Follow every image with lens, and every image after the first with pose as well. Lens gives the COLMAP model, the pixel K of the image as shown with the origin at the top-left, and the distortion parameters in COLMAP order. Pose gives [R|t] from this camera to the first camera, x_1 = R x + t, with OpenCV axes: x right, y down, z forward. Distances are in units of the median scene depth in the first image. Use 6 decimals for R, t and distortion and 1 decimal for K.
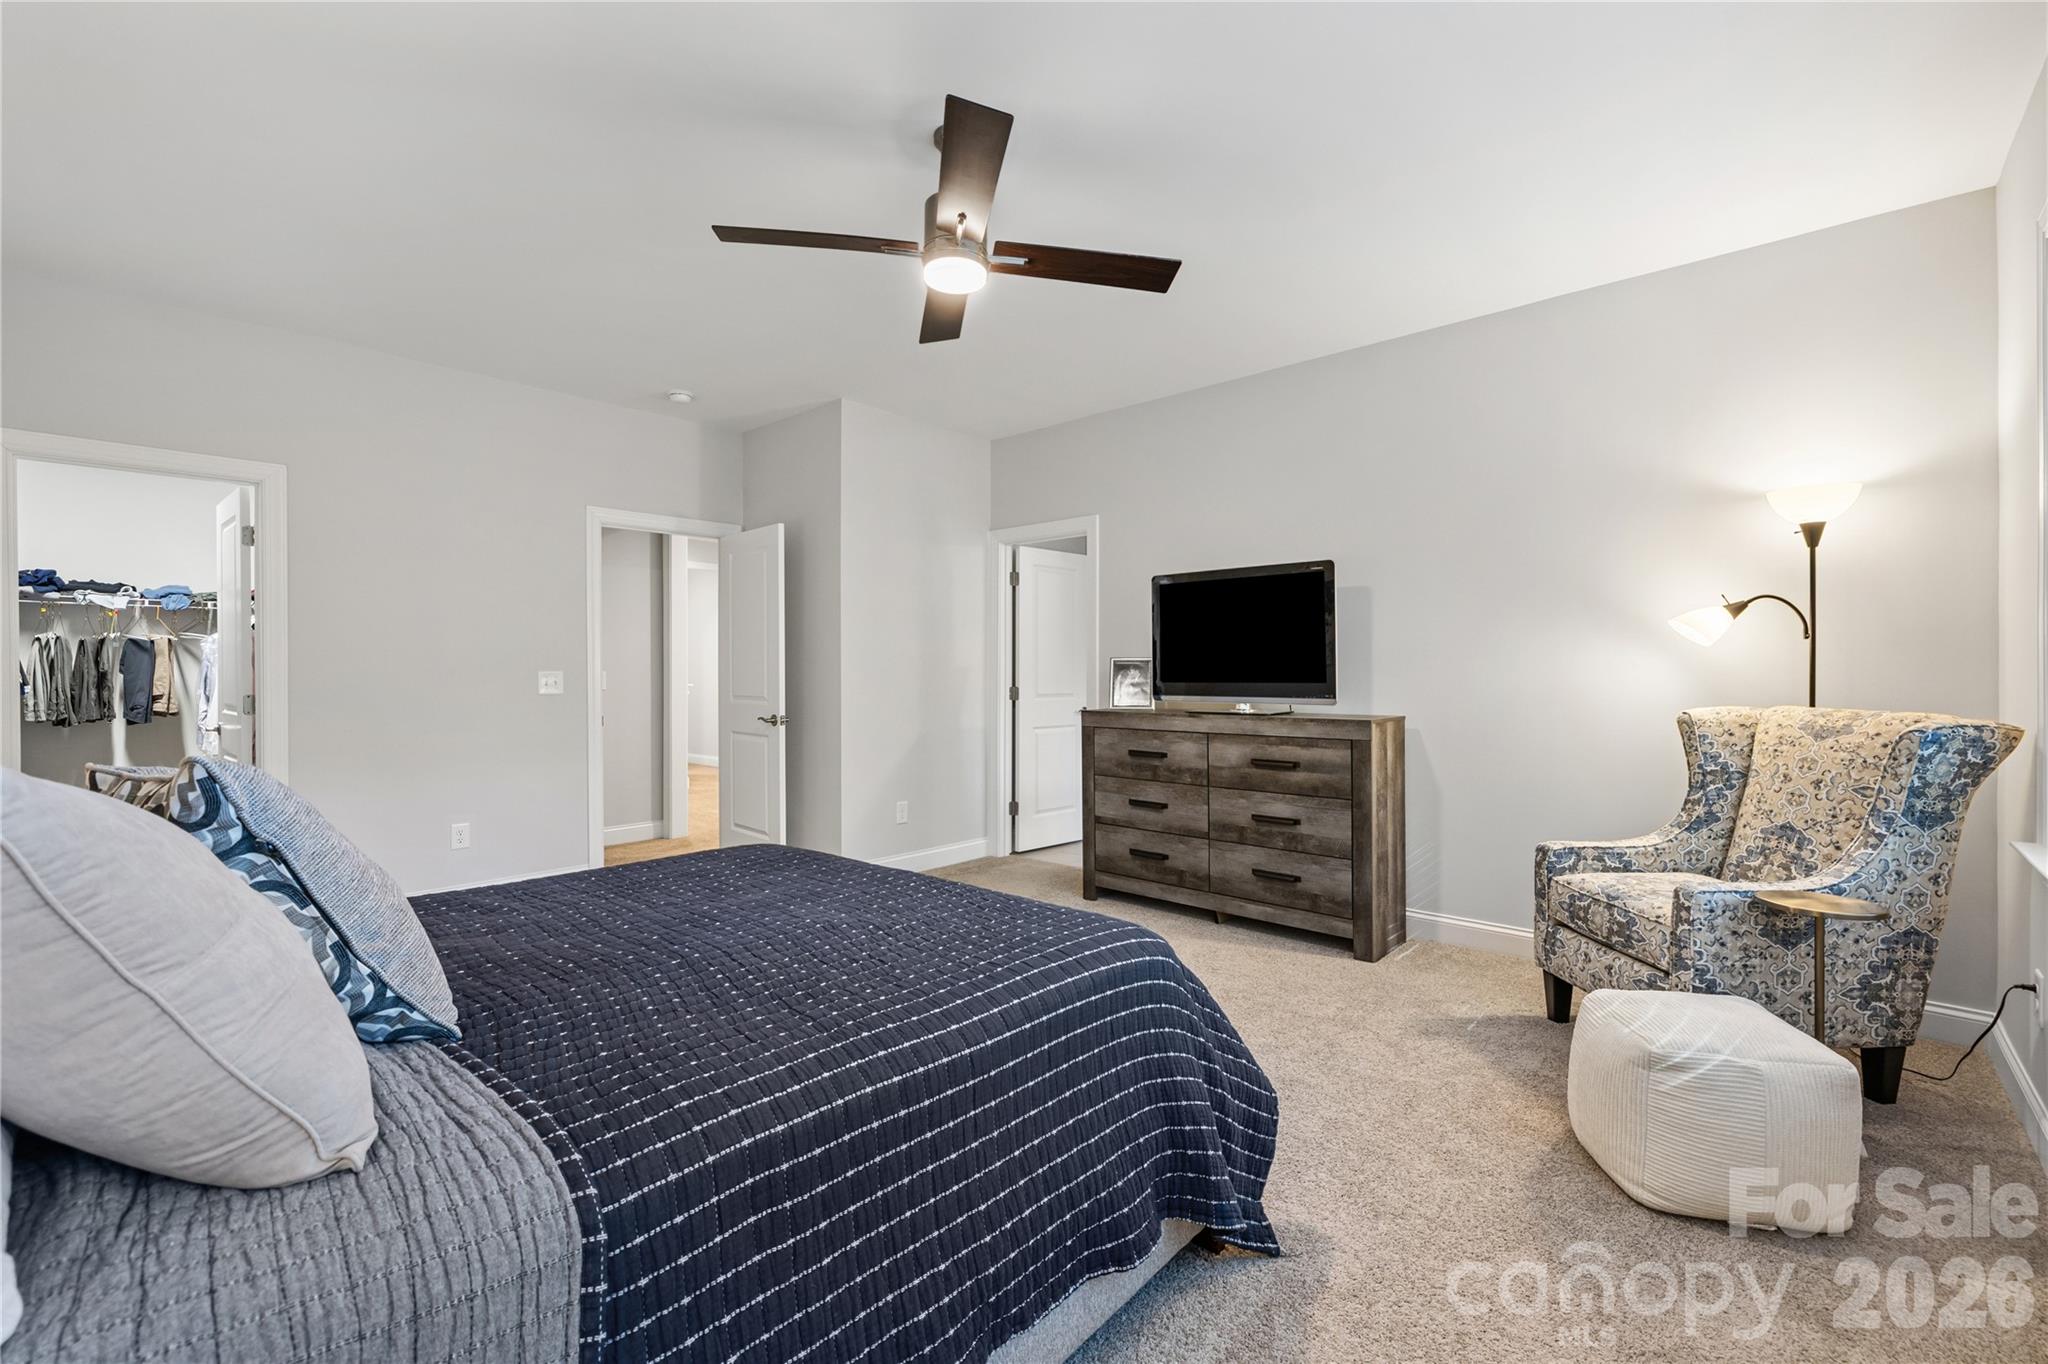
lens RADIAL K [[861.7, 0, 1021.2], [0, 861.7, 671.2], [0, 0, 1]] dist [0.003319, 0.000129]
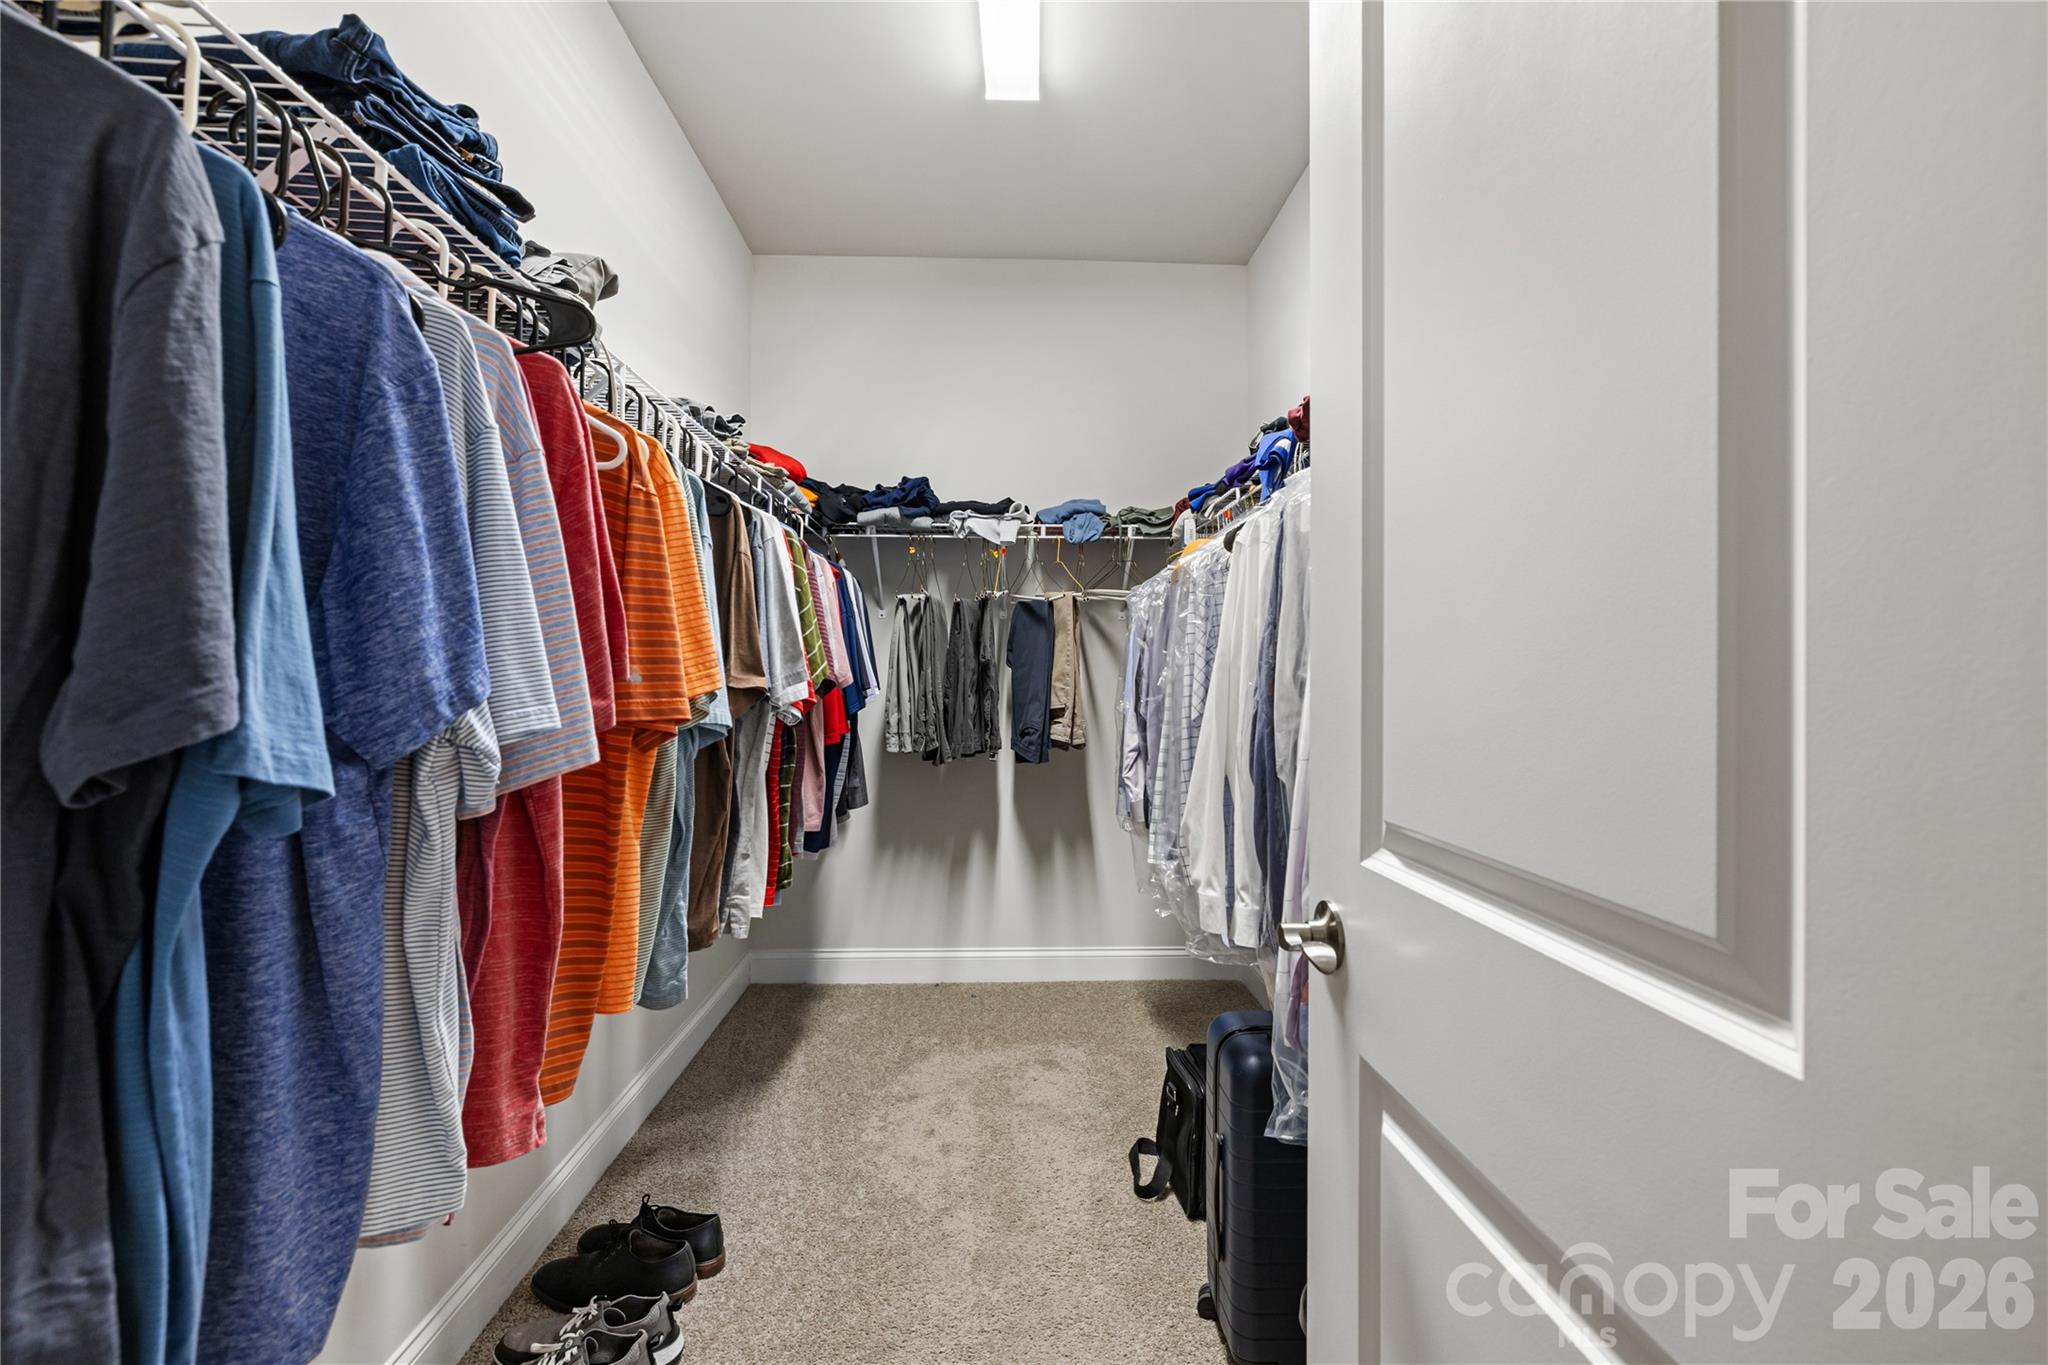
lens RADIAL K [[993.7, 0, 1025.0], [0, 993.7, 686.1], [0, 0, 1]] dist [0.037020, 0.000325]
pose [[0.698263, 0.008942, -0.715785, -0.595939], [-0.006559, 0.999960, 0.006094, 0.010924], [0.715811, 0.000440, 0.698294, 0.580139]]
